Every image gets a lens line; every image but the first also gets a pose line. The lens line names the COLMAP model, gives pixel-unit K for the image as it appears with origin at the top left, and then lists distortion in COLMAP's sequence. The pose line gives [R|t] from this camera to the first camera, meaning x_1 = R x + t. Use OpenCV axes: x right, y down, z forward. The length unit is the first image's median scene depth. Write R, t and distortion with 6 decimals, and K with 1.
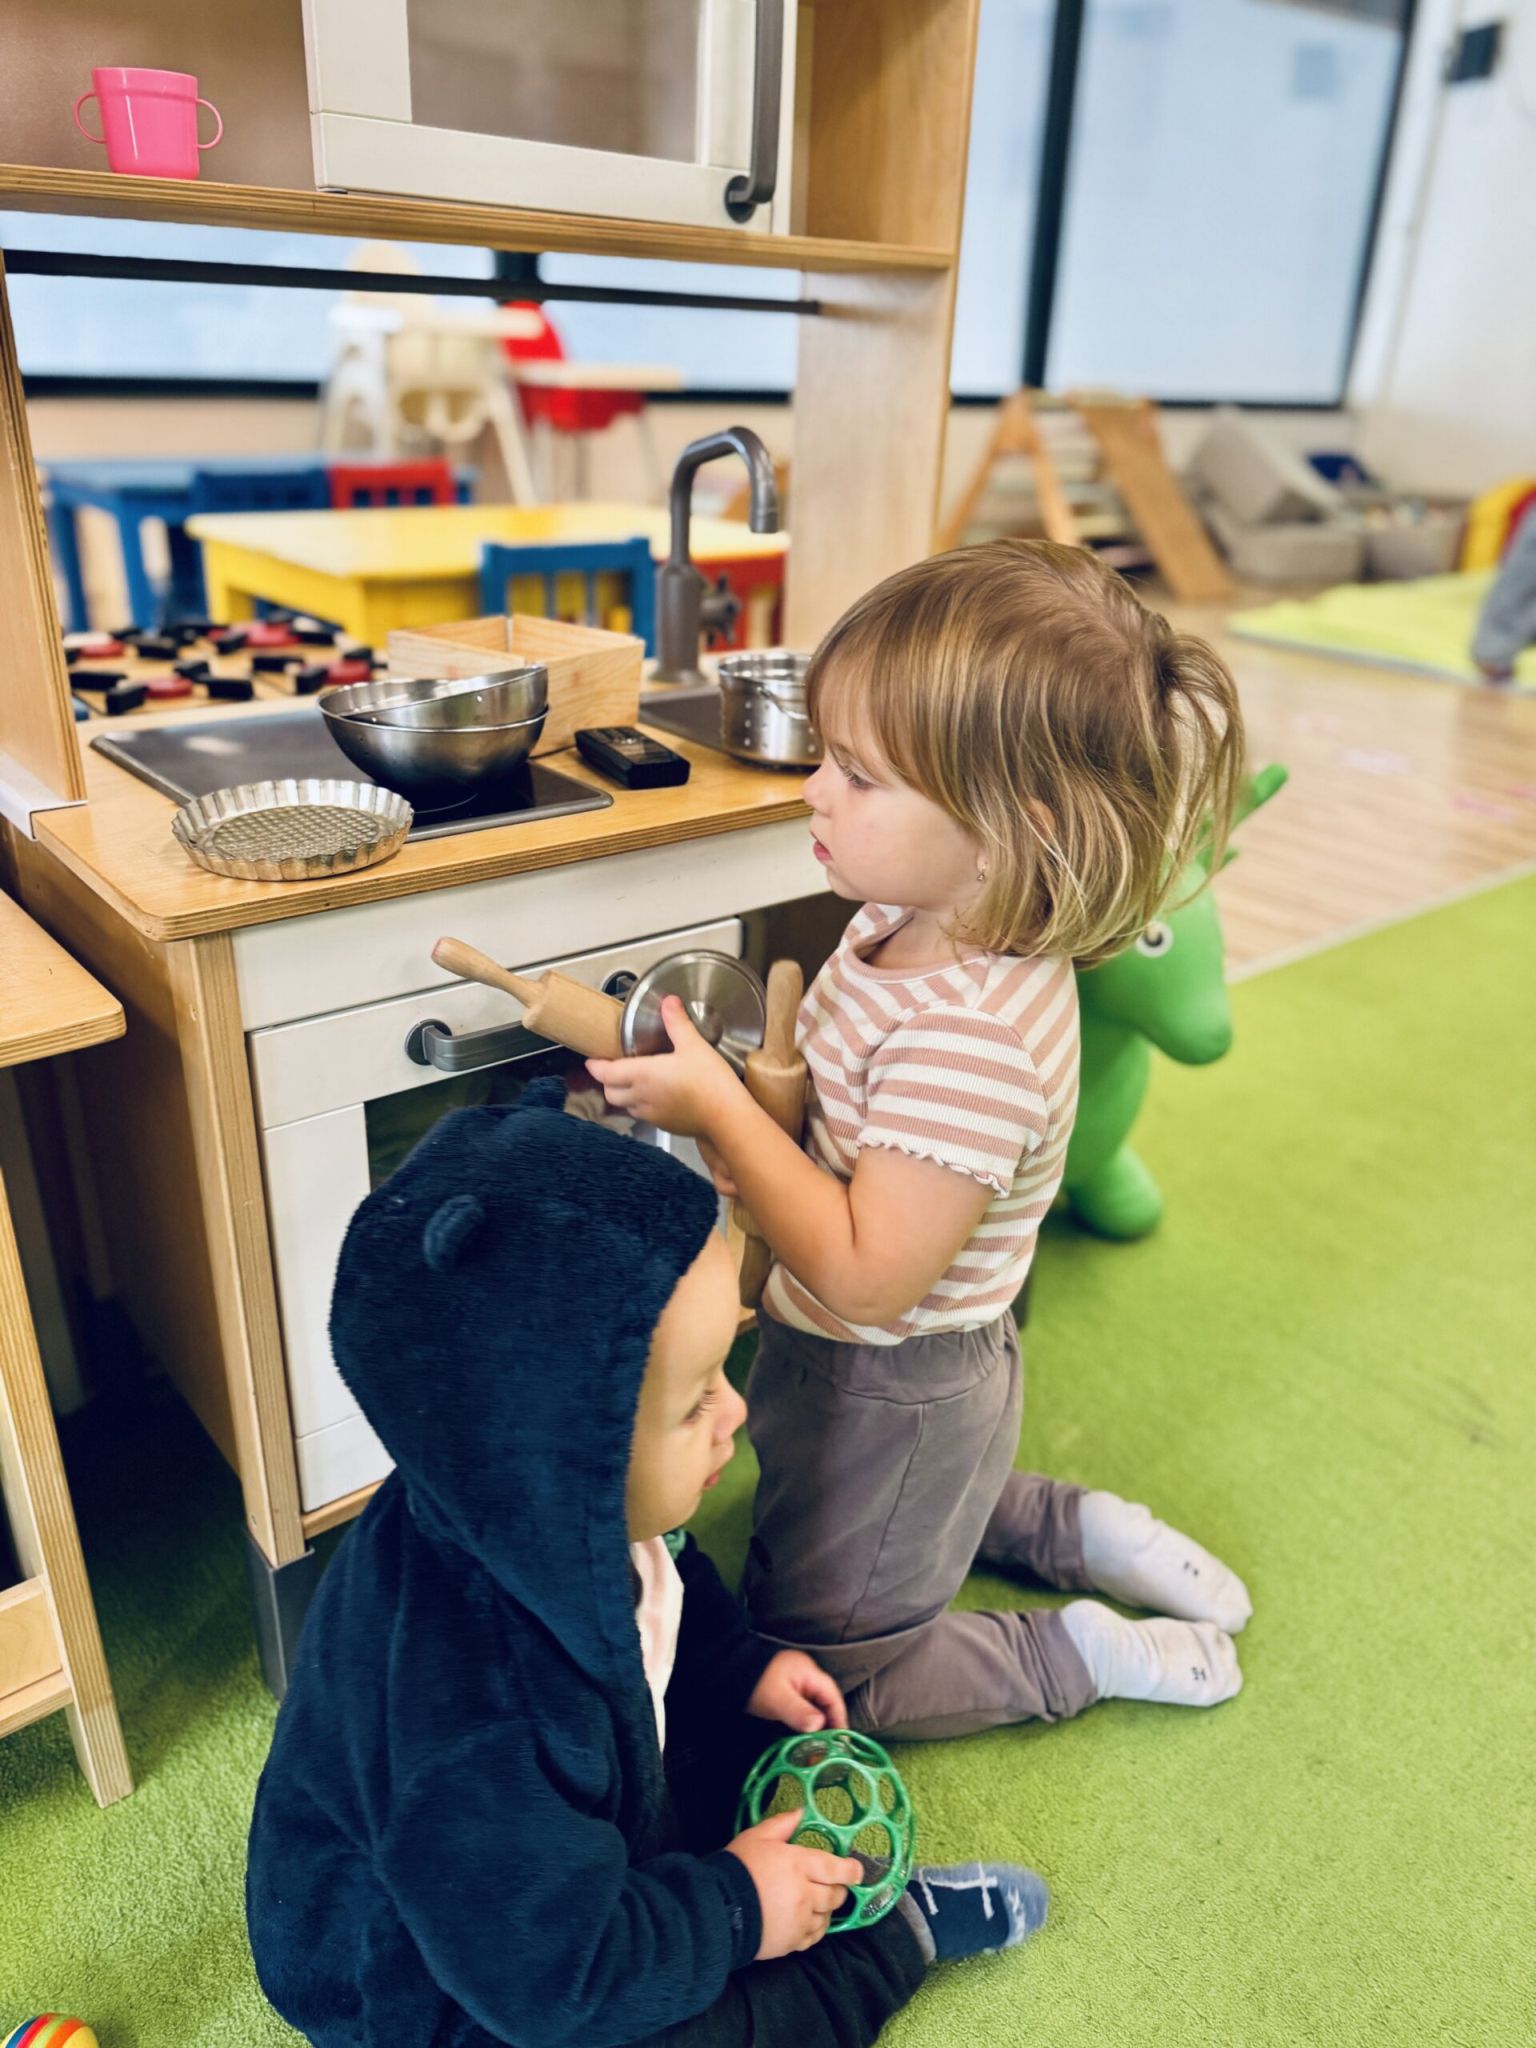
lens RADIAL K [[1441.2, 0, 763.4], [0, 1441.2, 1031.6], [0, 0, 1]] dist [0.034822, -0.003759]
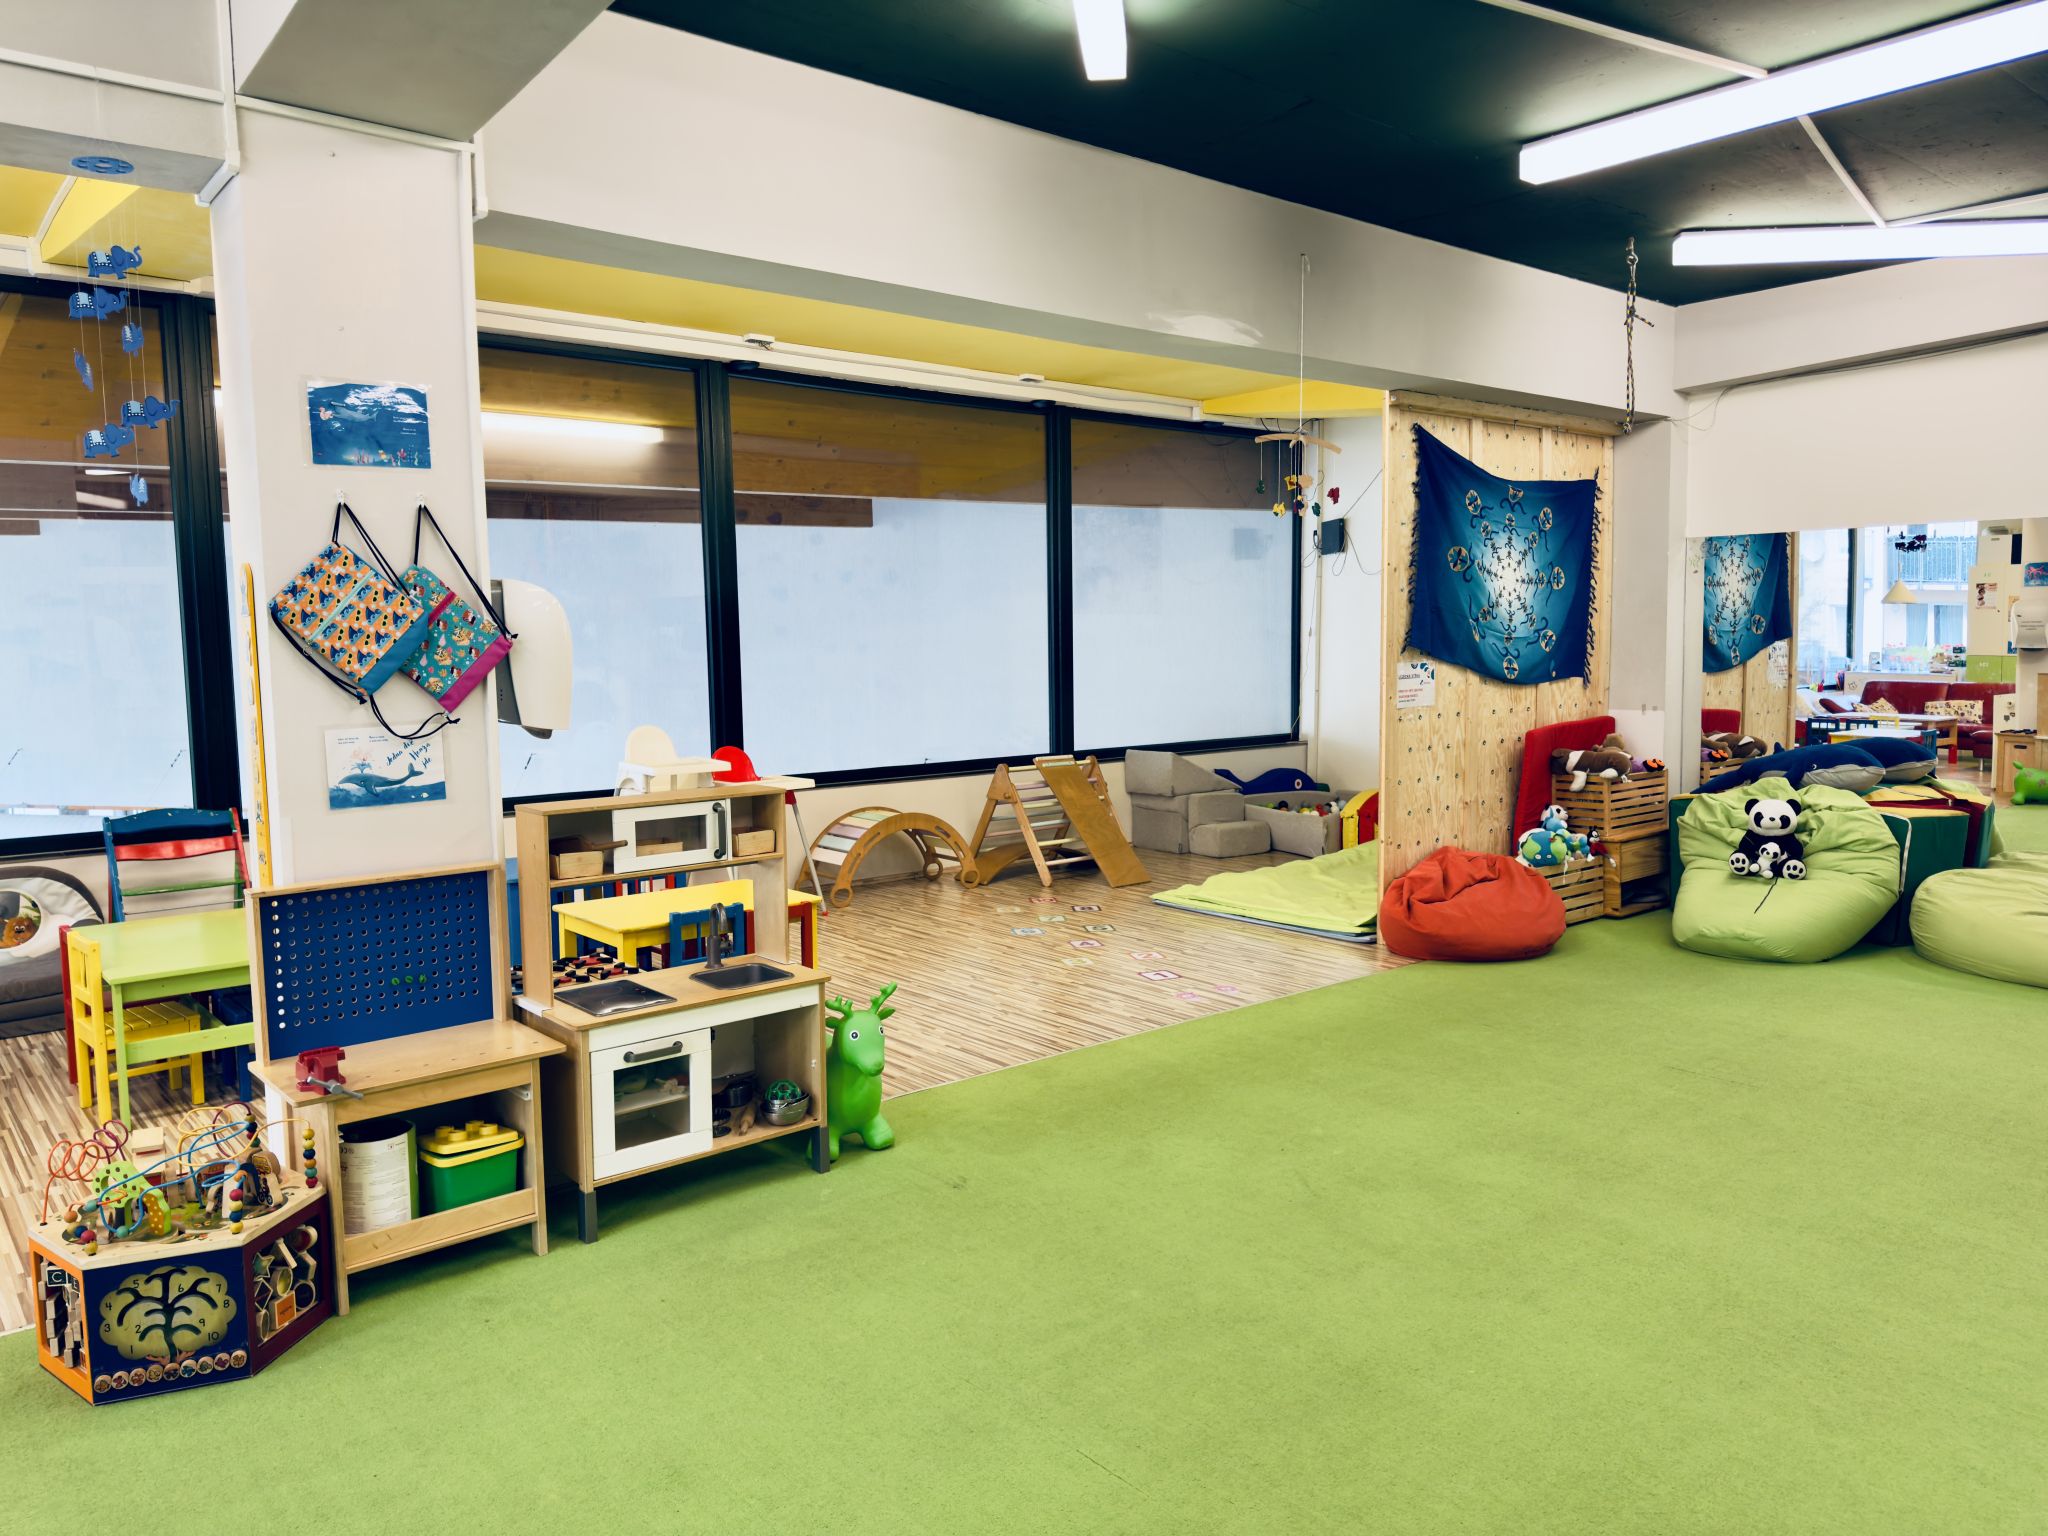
lens RADIAL K [[1441.2, 0, 1031.2], [0, 1441.2, 766.1], [0, 0, 1]] dist [0.034822, -0.003759]
pose [[0.998831, -0.045874, 0.015243, 0.719991], [0.048328, 0.940742, -0.335663, 0.531148], [0.001059, 0.336007, 0.941859, -2.573304]]
